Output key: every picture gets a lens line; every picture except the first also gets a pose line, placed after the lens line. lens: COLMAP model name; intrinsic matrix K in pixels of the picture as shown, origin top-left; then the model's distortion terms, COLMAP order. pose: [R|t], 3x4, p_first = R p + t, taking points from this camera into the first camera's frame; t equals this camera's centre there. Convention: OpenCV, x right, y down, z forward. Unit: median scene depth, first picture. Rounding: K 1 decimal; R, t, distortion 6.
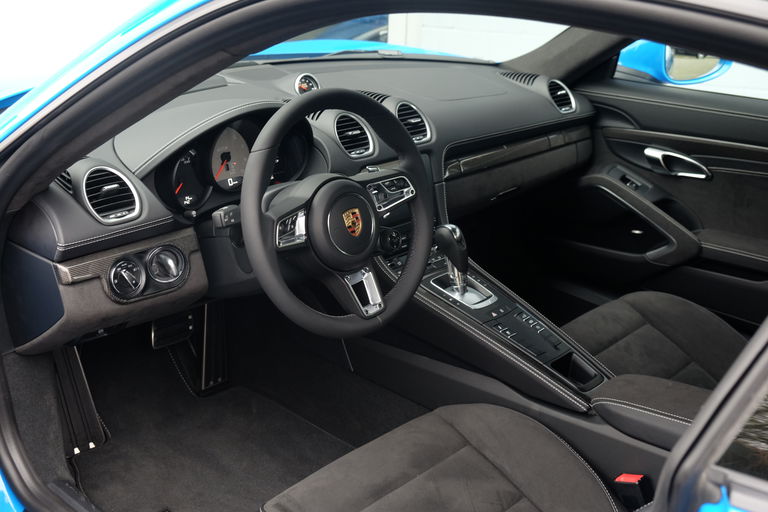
lens RADIAL K [[934.3, 0, 383.8], [0, 934.3, 259.4], [0, 0, 1]] dist [-0.033292, 0.000000]
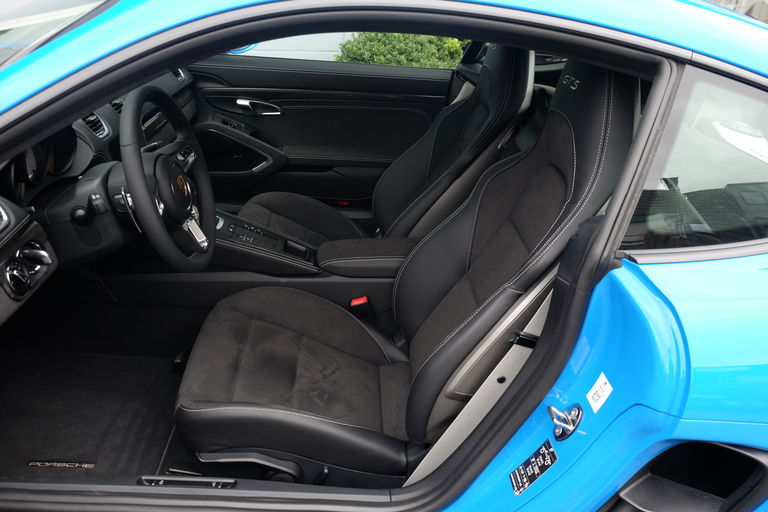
lens RADIAL K [[642.7, 0, 380.7], [0, 642.7, 251.6], [0, 0, 1]] dist [-0.006219, 0.001589]
pose [[0.716096, -0.279554, 0.639574, -0.285355], [0.192640, 0.959860, 0.203860, -0.052403], [-0.670892, -0.022776, 0.741205, 0.082800]]
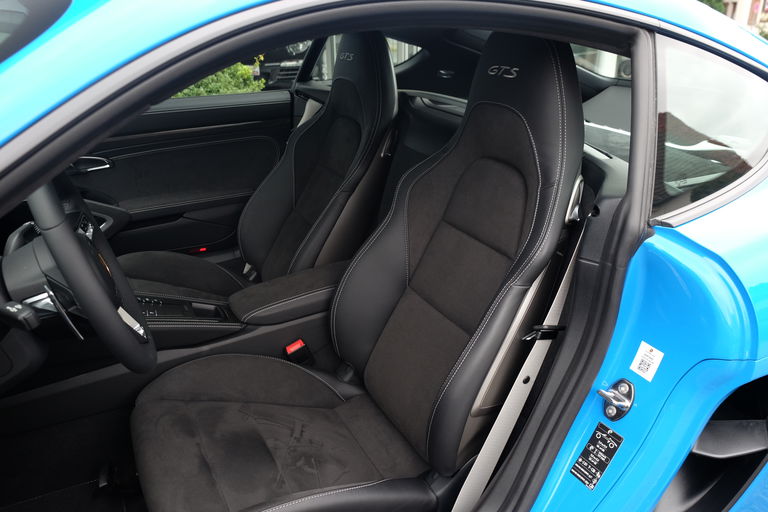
lens RADIAL K [[601.7, 0, 386.4], [0, 601.7, 252.7], [0, 0, 1]] dist [-0.014641, -0.004276]
pose [[0.339947, -0.394848, 0.853540, -0.312475], [0.329684, 0.900031, 0.285048, -0.089413], [-0.880763, 0.184497, 0.436138, 0.281389]]
